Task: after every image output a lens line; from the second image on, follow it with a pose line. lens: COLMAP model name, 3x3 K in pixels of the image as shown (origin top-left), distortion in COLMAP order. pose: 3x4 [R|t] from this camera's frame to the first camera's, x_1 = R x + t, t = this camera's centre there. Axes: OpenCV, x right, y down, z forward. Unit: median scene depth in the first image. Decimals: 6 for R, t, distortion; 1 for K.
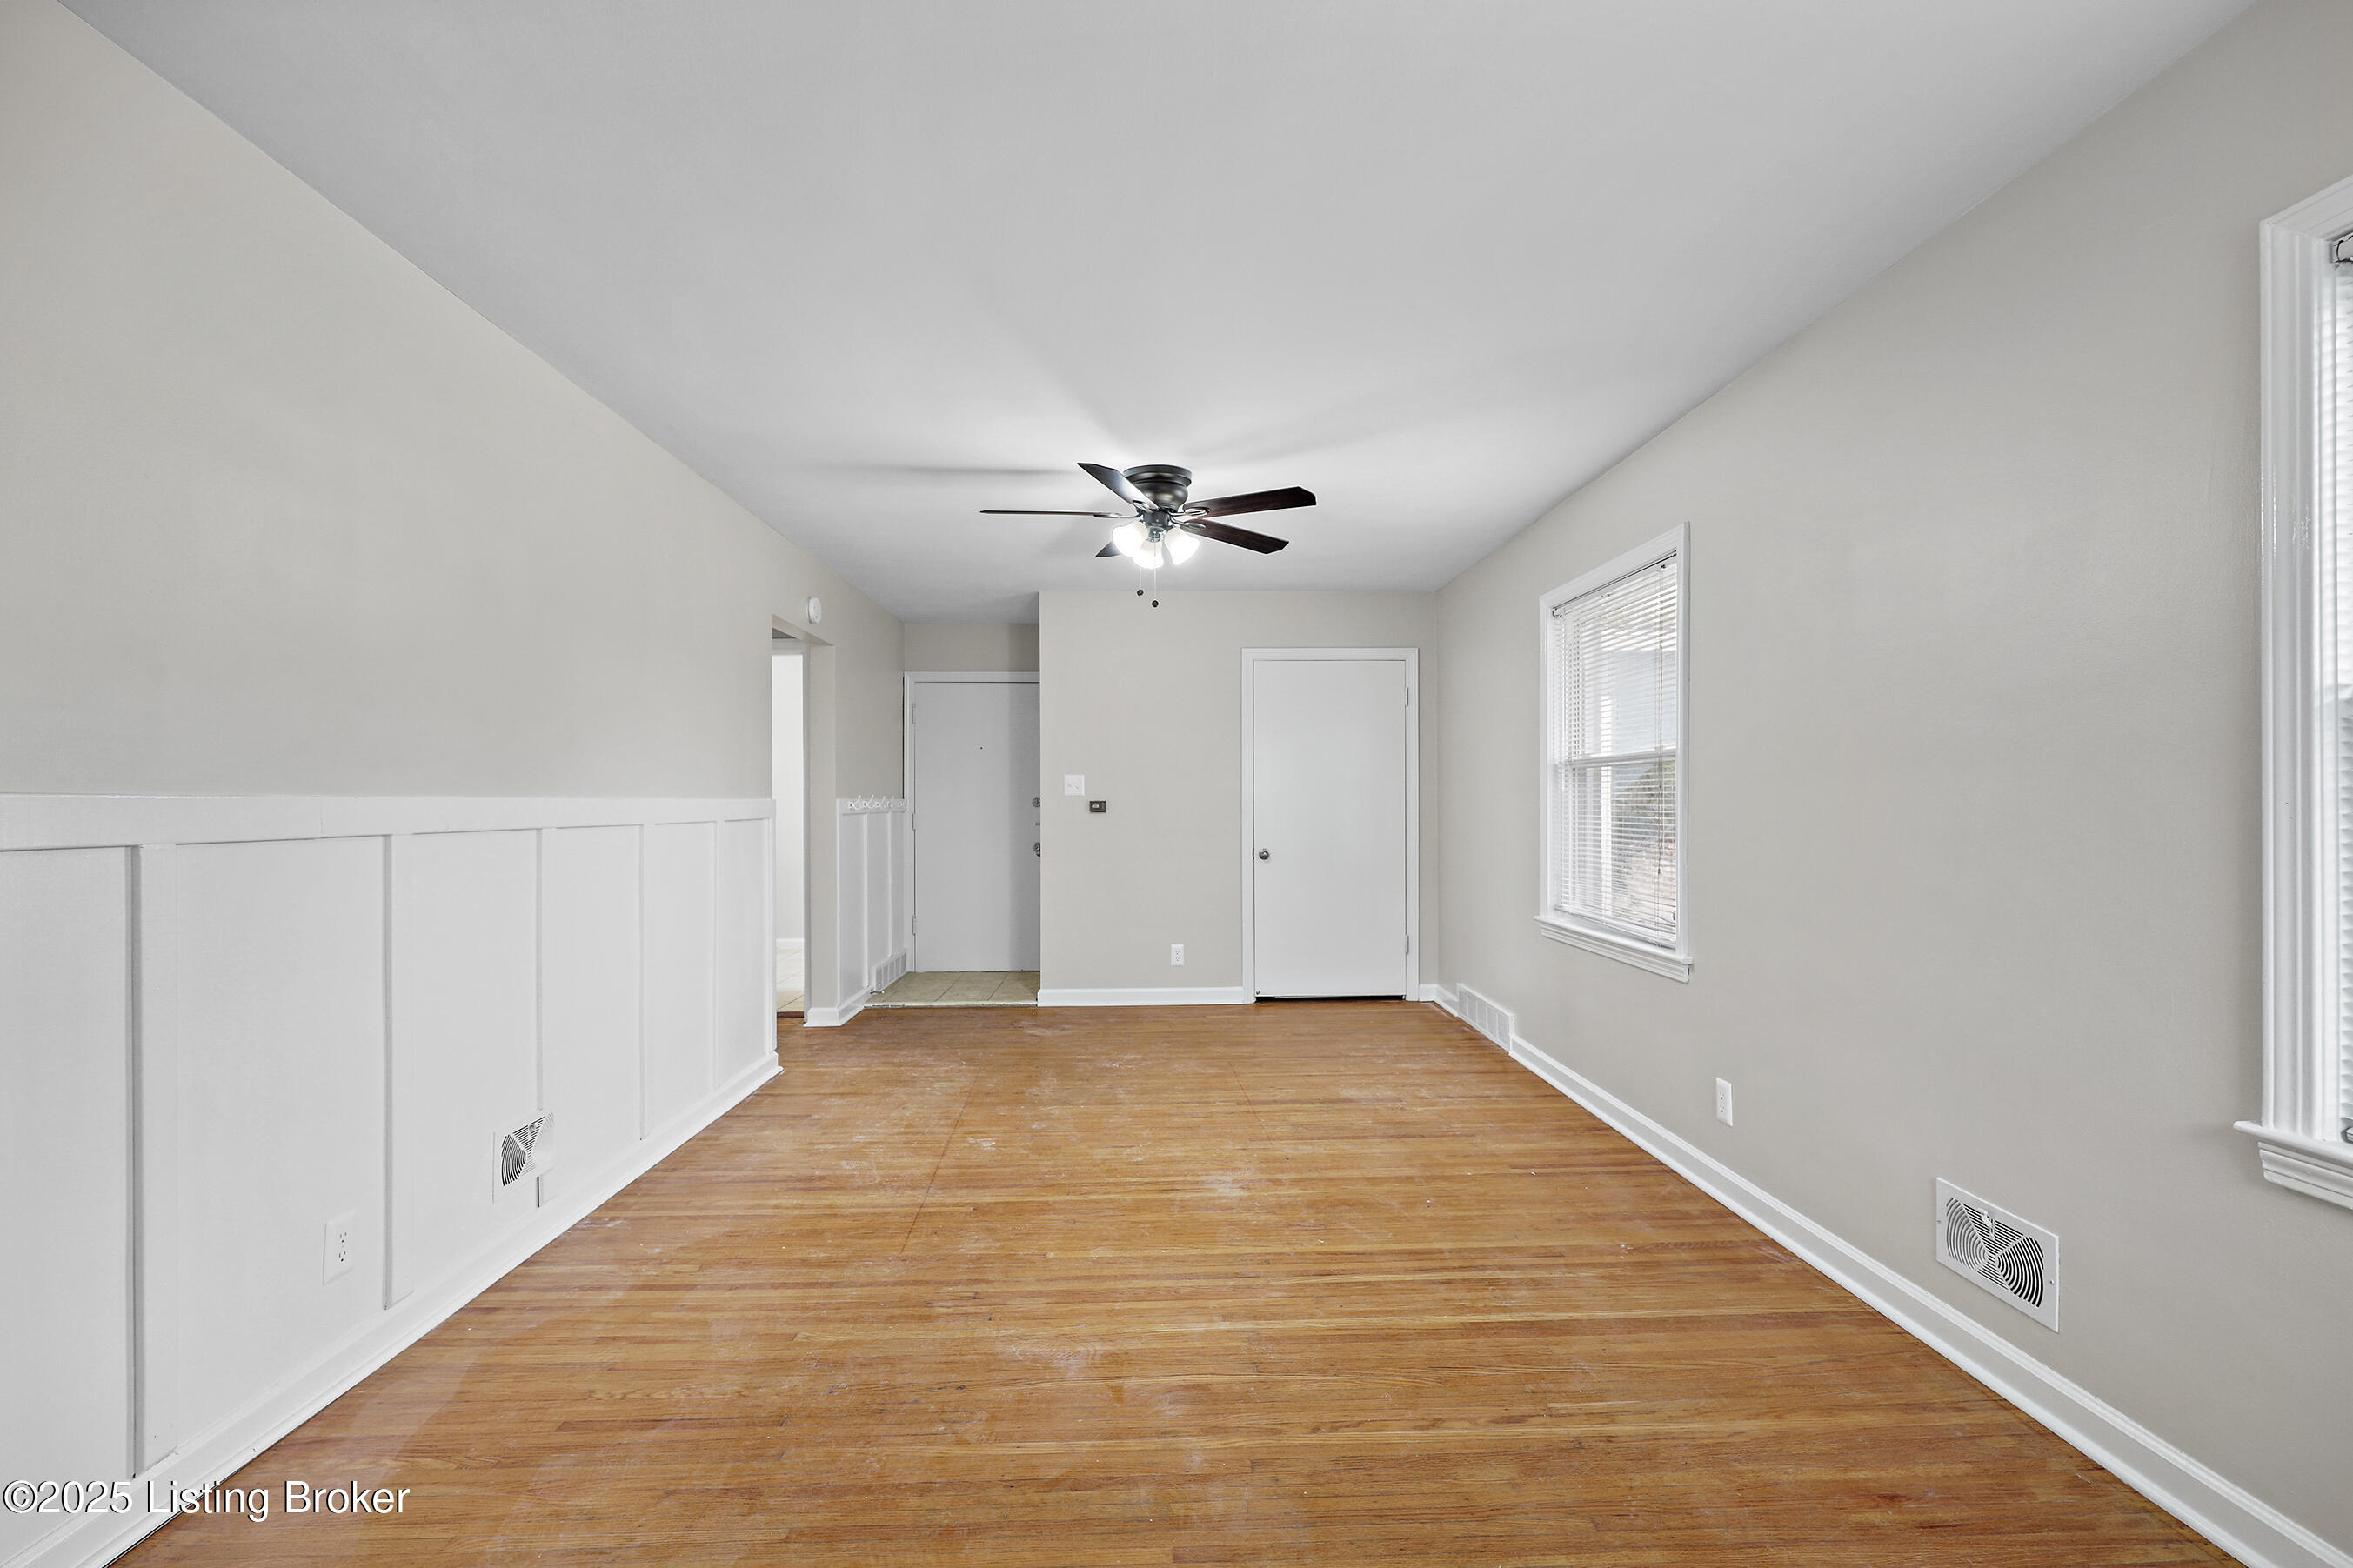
lens RADIAL K [[982.6, 0, 1176.5], [0, 982.6, 796.2], [0, 0, 1]] dist [-0.001461, 0.000097]
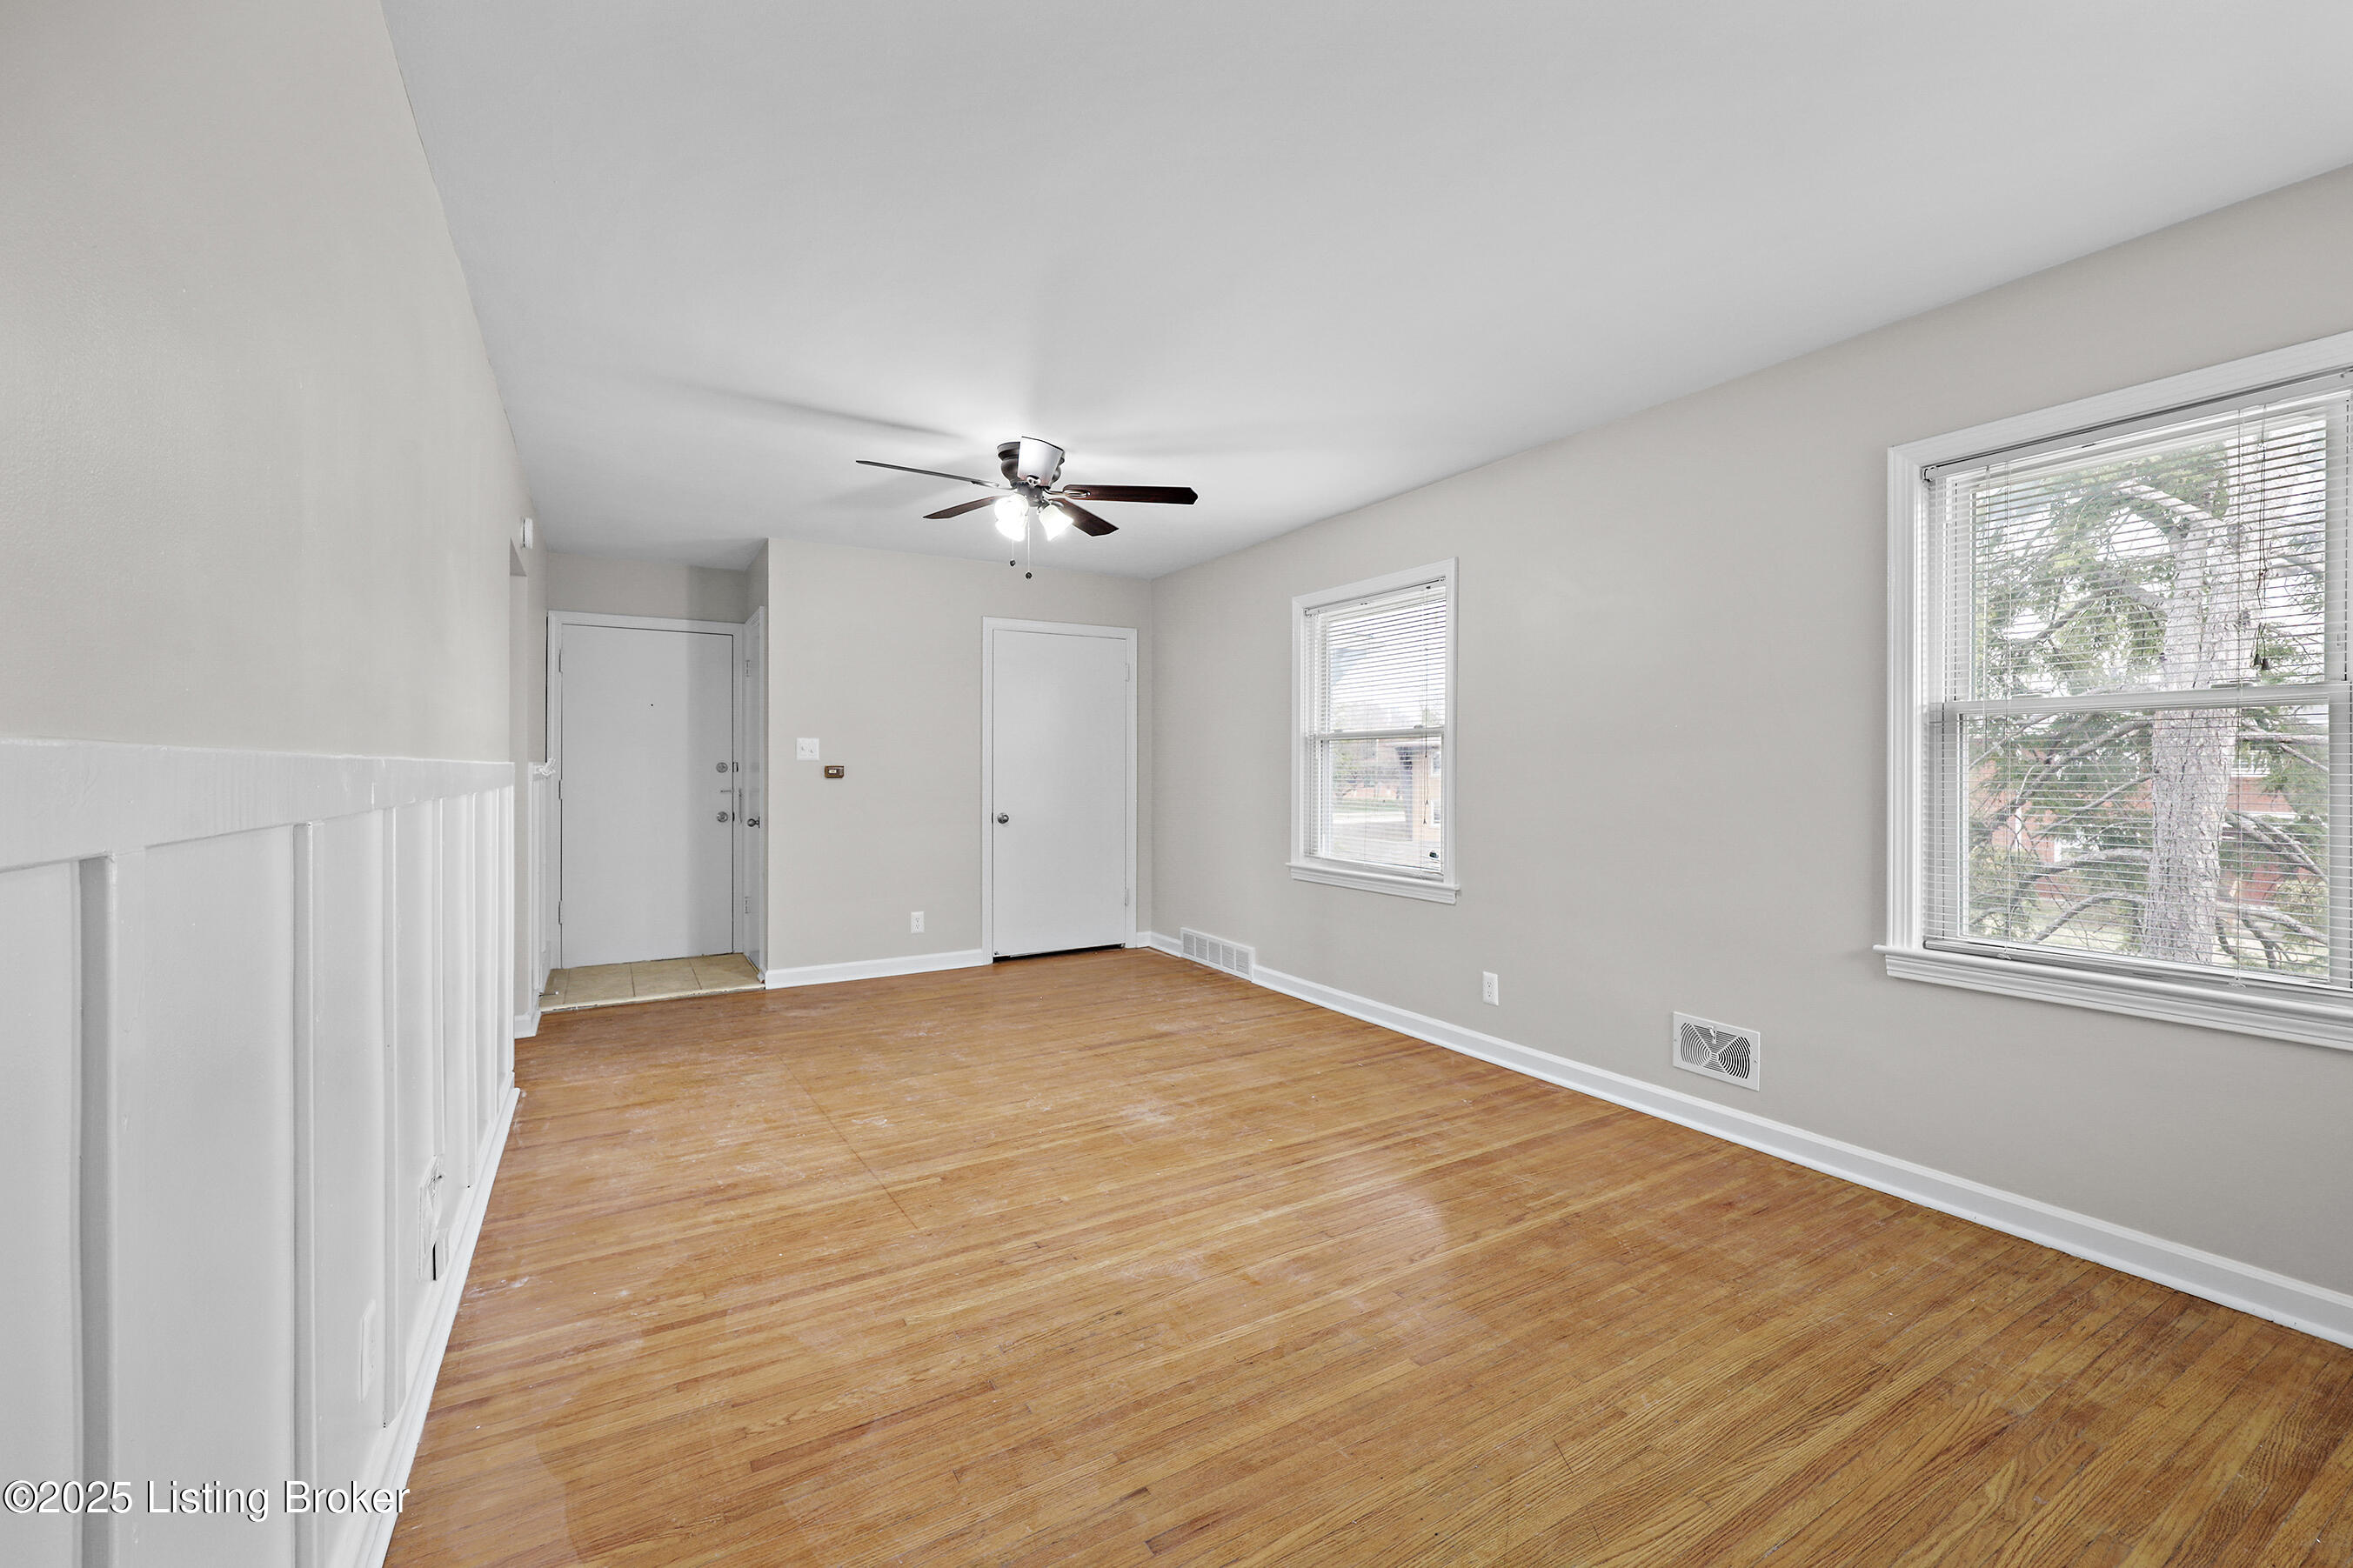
lens RADIAL K [[971.9, 0, 1190.1], [0, 971.9, 764.1], [0, 0, 1]] dist [-0.000484, -0.000193]
pose [[0.874567, 0.004386, 0.484885, -0.445467], [-0.004811, 0.999988, -0.000369, 0.003052], [-0.484881, -0.002010, 0.874578, 0.025596]]
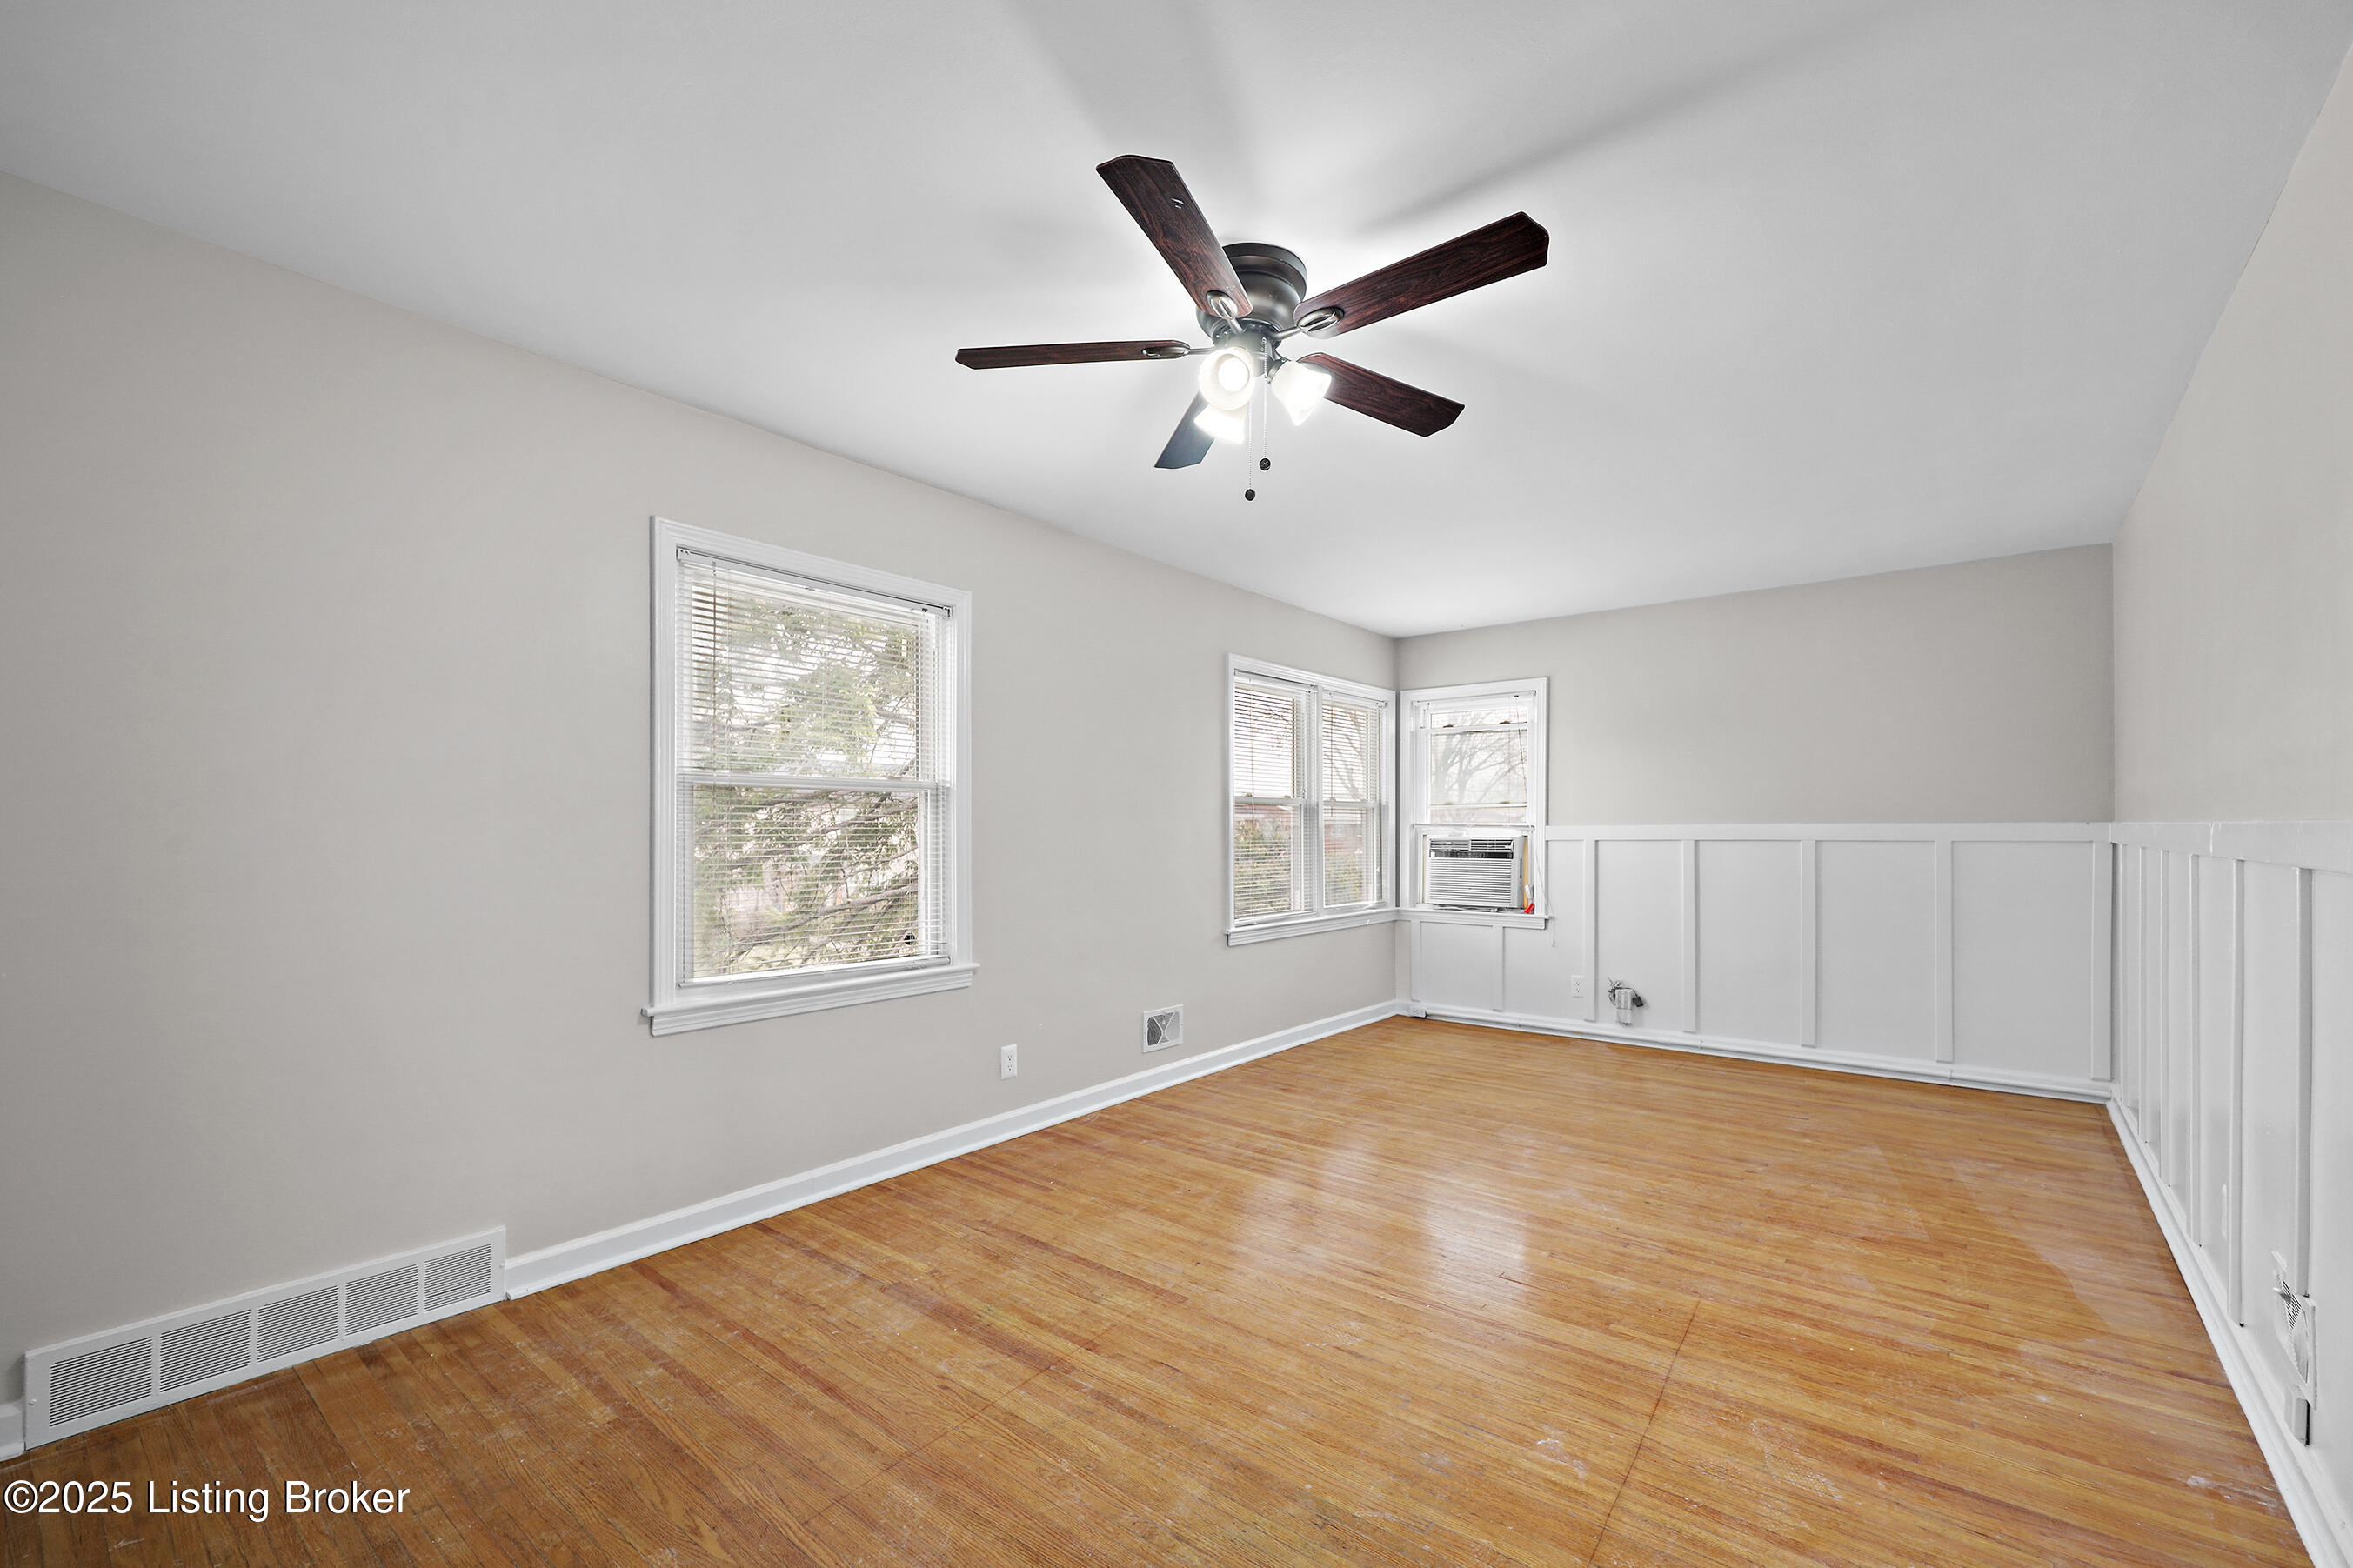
lens RADIAL K [[971.9, 0, 1190.1], [0, 971.9, 764.1], [0, 0, 1]] dist [-0.000484, -0.000193]
pose [[-0.760045, 0.049656, 0.647971, -0.470523], [0.001601, 0.997217, -0.074542, 0.012963], [-0.649869, -0.055618, -0.758009, 1.795217]]
